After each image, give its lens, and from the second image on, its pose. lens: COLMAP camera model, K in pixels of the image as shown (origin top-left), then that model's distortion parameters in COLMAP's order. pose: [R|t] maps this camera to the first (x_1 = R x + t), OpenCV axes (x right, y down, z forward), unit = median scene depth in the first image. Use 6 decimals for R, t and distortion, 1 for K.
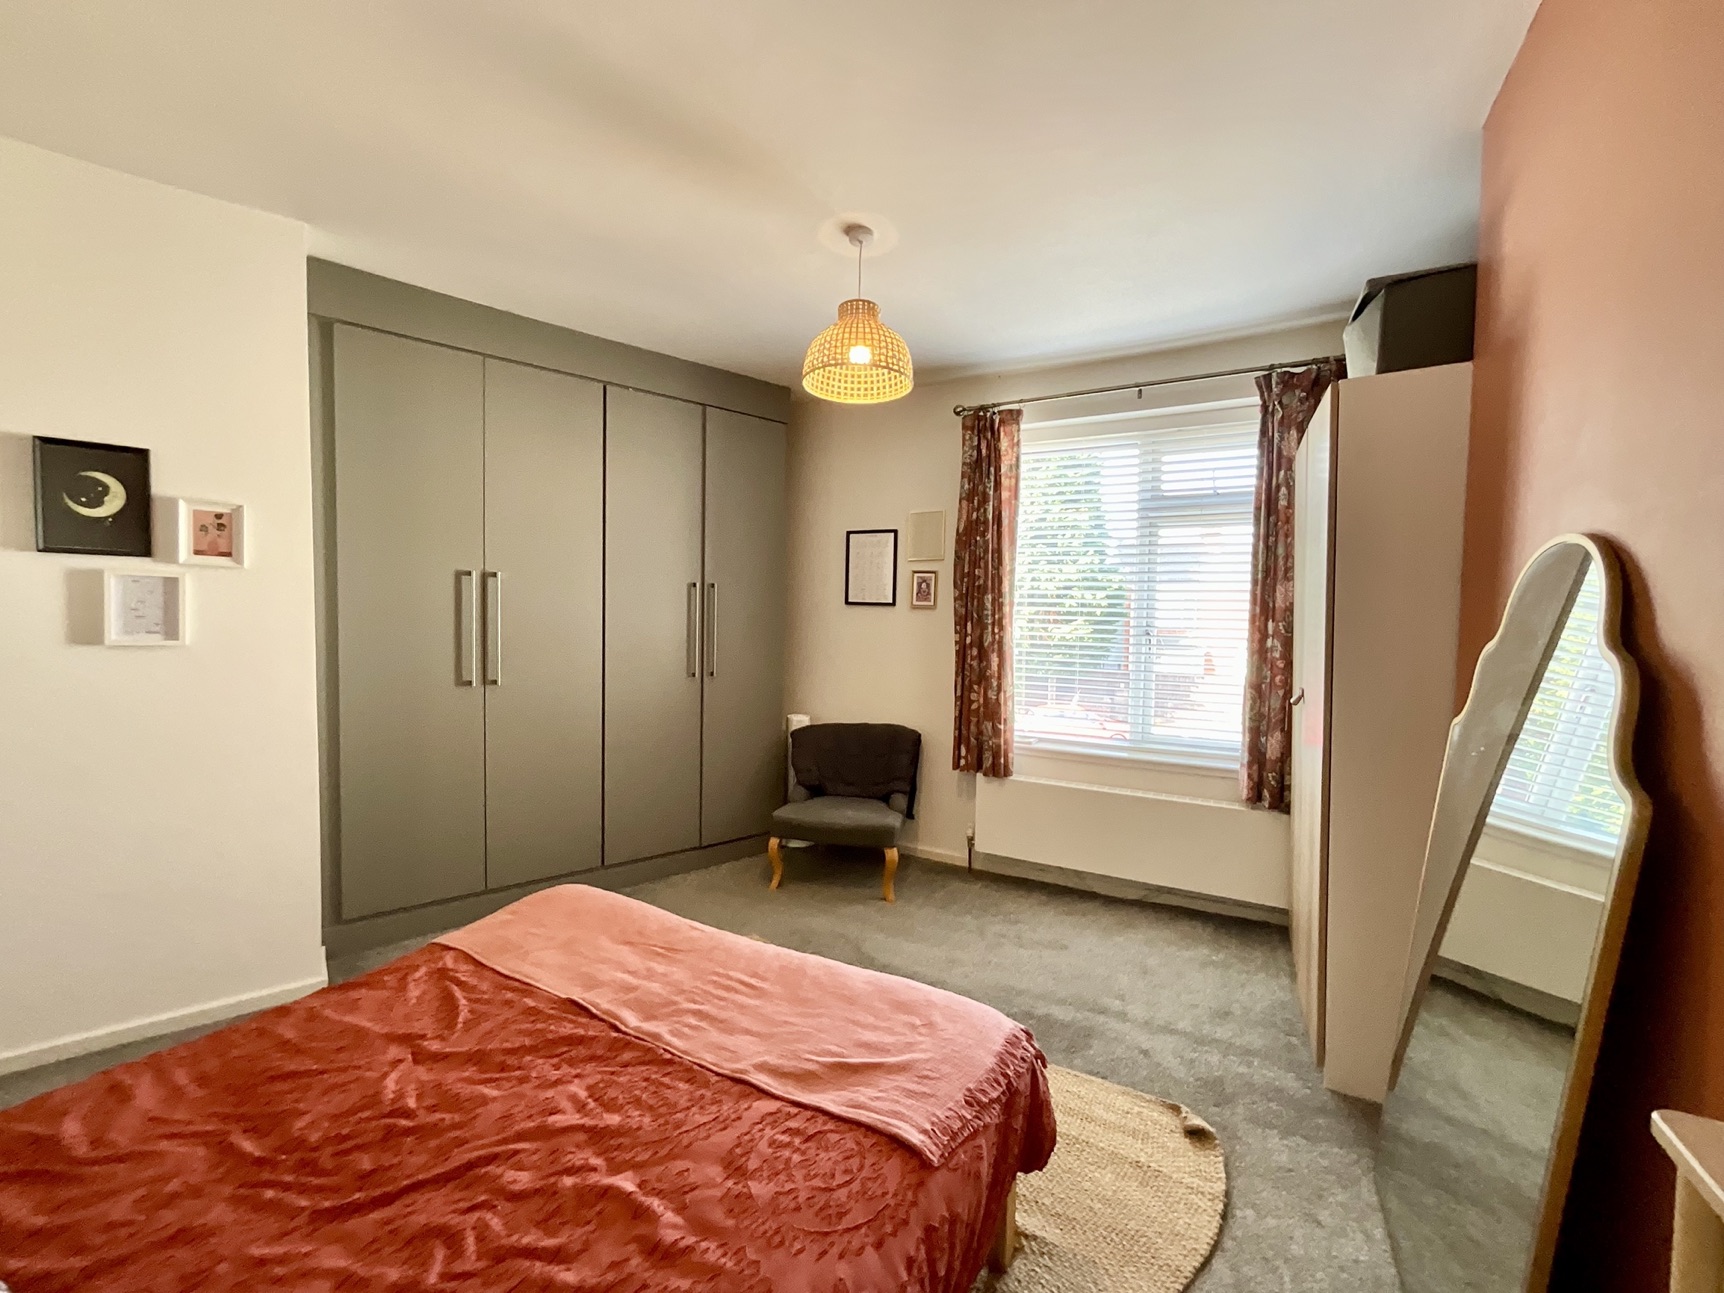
lens RADIAL K [[702.2, 0, 859.7], [0, 702.2, 652.4], [0, 0, 1]] dist [-0.001888, 0.003762]
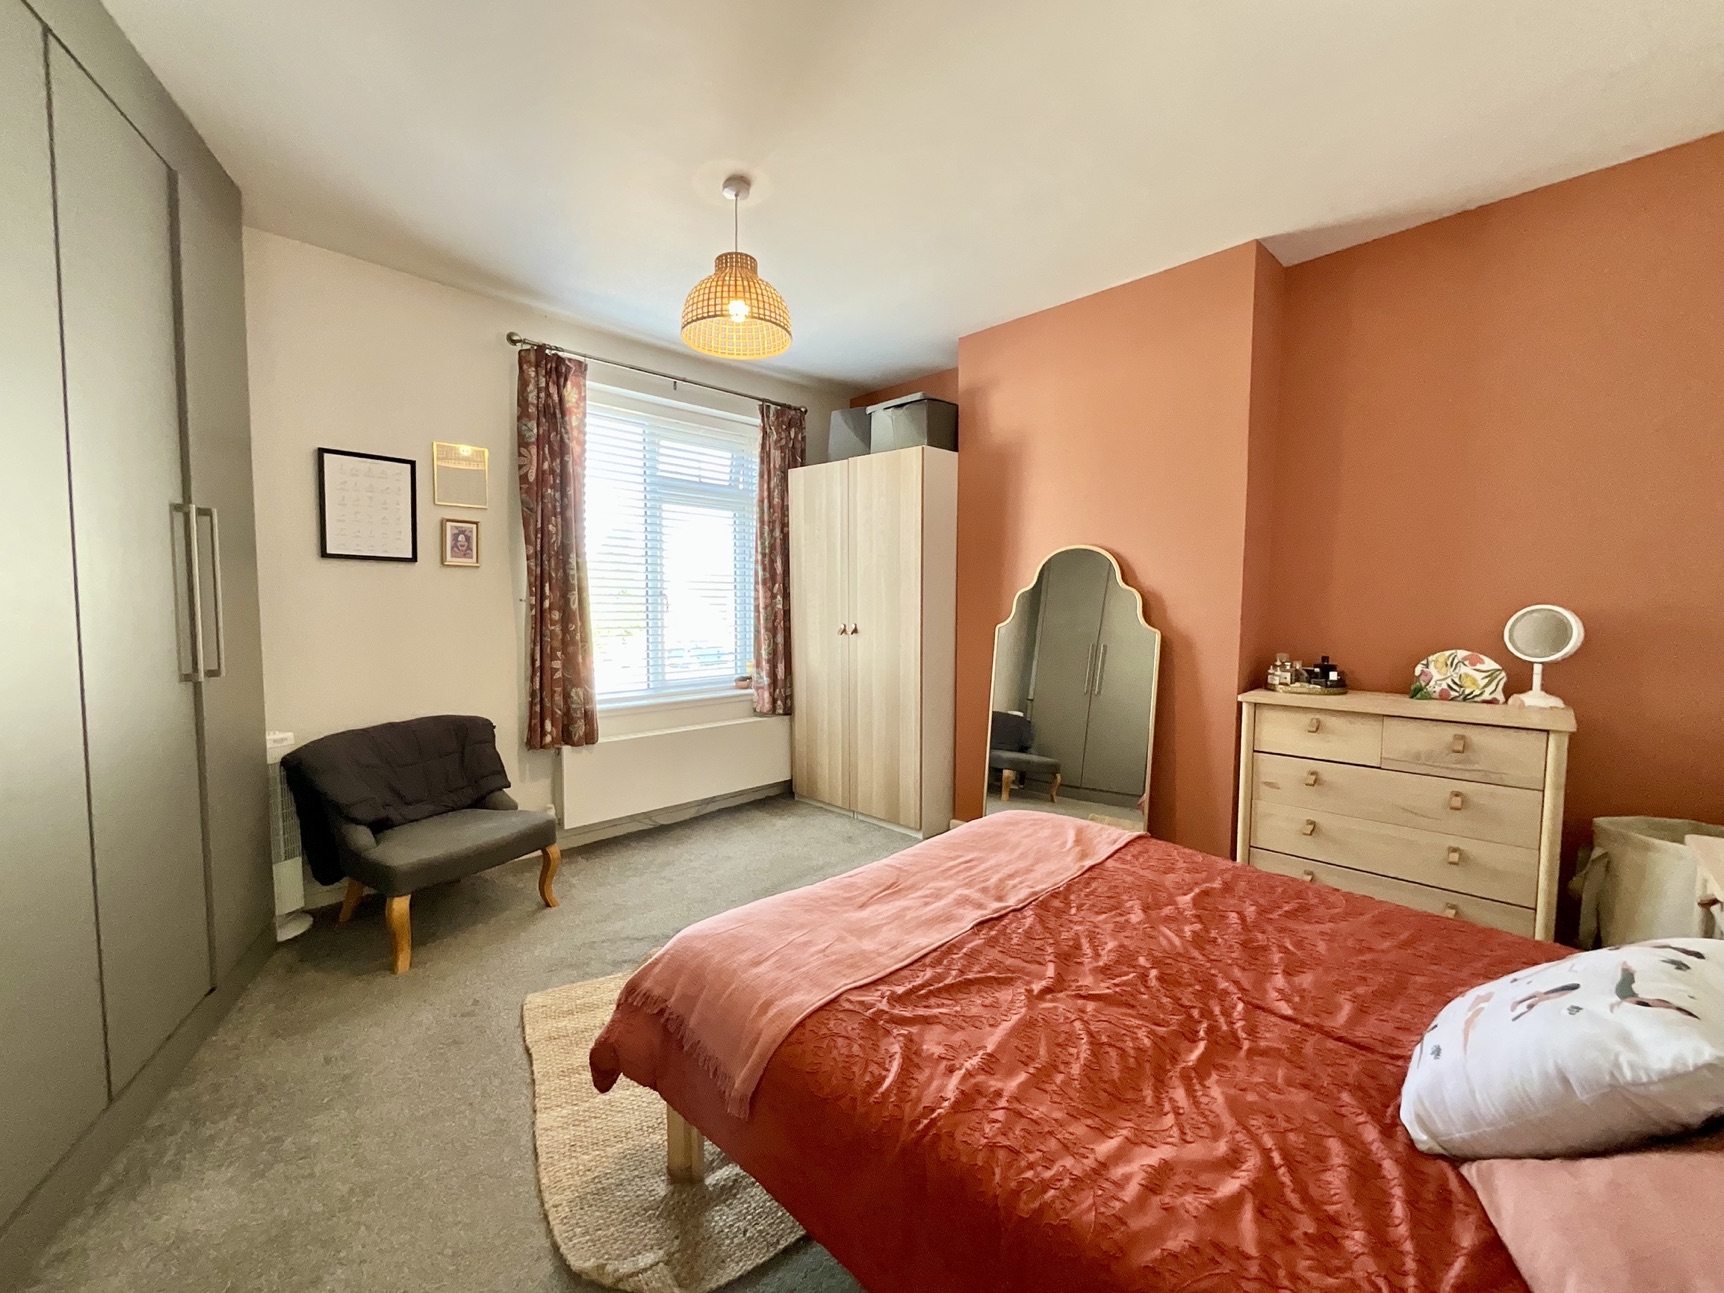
lens RADIAL K [[702.2, 0, 859.7], [0, 702.2, 652.4], [0, 0, 1]] dist [-0.001888, 0.003762]
pose [[0.272403, -0.086075, 0.958325, -0.646939], [0.051392, 0.995870, 0.074840, -0.001491], [-0.960810, 0.028863, 0.275702, 0.387668]]
